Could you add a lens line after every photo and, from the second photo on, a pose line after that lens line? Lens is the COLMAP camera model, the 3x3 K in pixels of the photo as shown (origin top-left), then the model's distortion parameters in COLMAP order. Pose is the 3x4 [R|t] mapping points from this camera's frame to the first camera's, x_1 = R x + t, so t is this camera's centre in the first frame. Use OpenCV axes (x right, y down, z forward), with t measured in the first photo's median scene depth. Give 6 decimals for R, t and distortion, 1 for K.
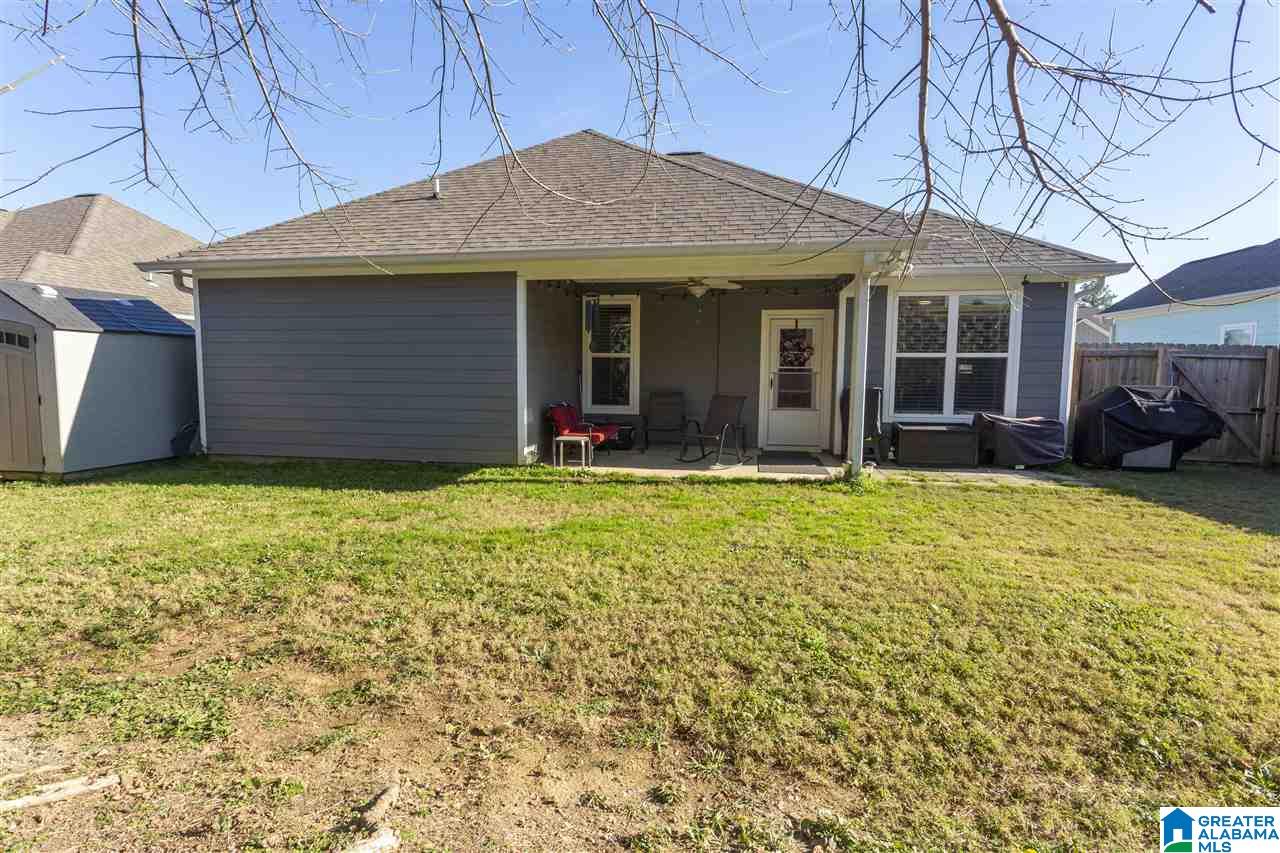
lens RADIAL K [[610.0, 0, 635.8], [0, 610.0, 429.2], [0, 0, 1]] dist [0.002759, -0.000338]
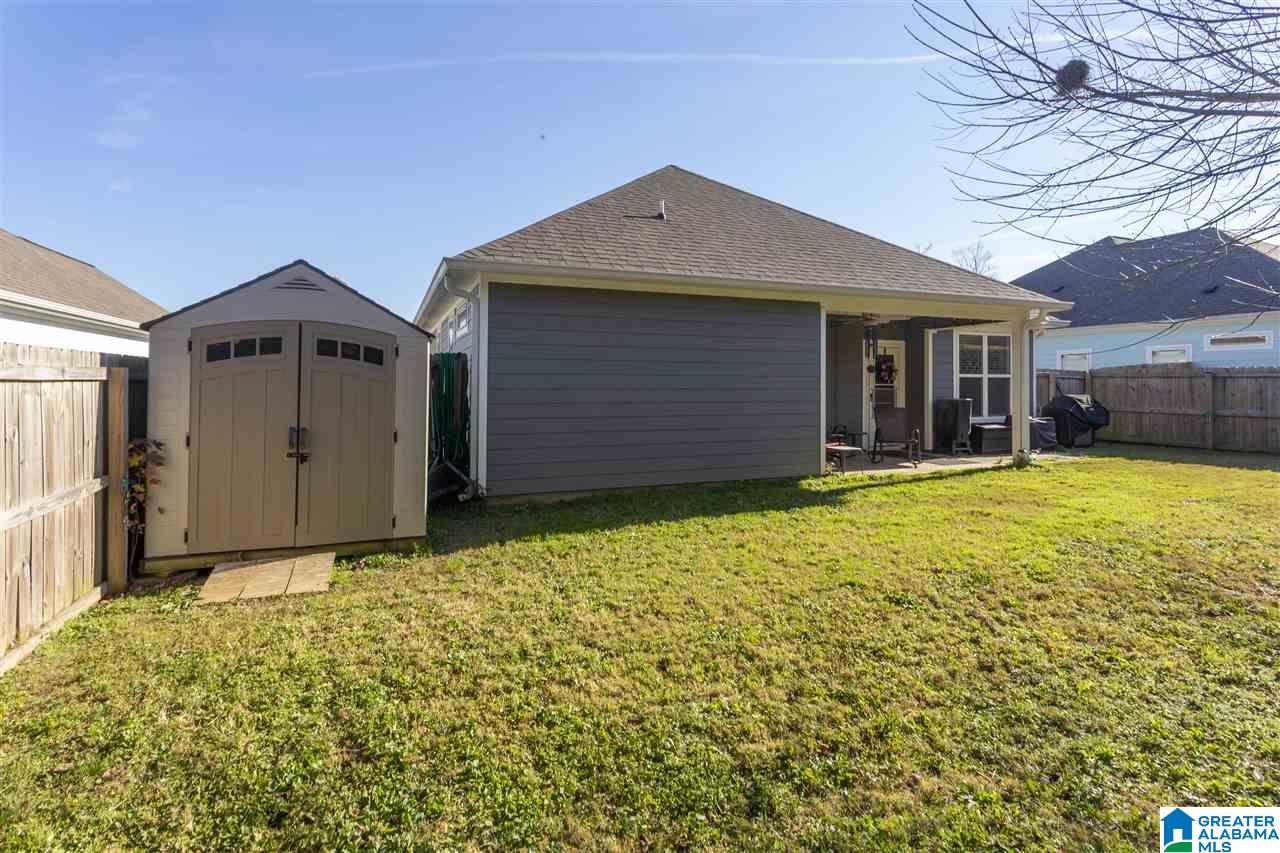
lens RADIAL K [[610.0, 0, 646.6], [0, 610.0, 375.9], [0, 0, 1]] dist [0.002759, -0.000338]
pose [[0.851022, 0.002138, 0.525125, -0.985451], [0.056564, 0.993800, -0.095715, -0.029720], [-0.522074, 0.111159, 0.845625, 0.204425]]
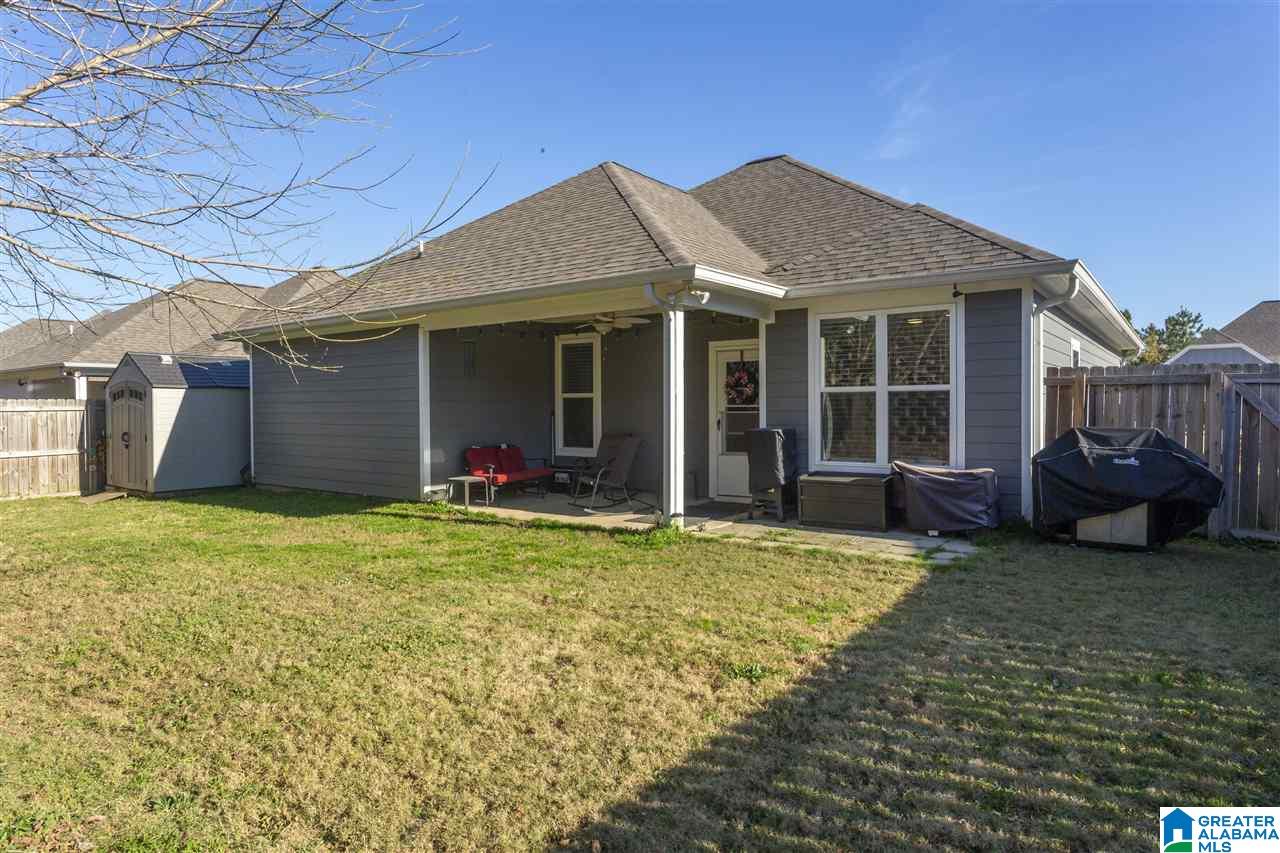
lens RADIAL K [[750.8, 0, 642.7], [0, 750.8, 427.3], [0, 0, 1]] dist [-0.016173, 0.000727]
pose [[0.895831, -0.000755, -0.444395, 0.711765], [-0.029679, 0.997664, -0.061522, -0.001894], [0.443403, 0.068303, 0.893716, -0.009480]]
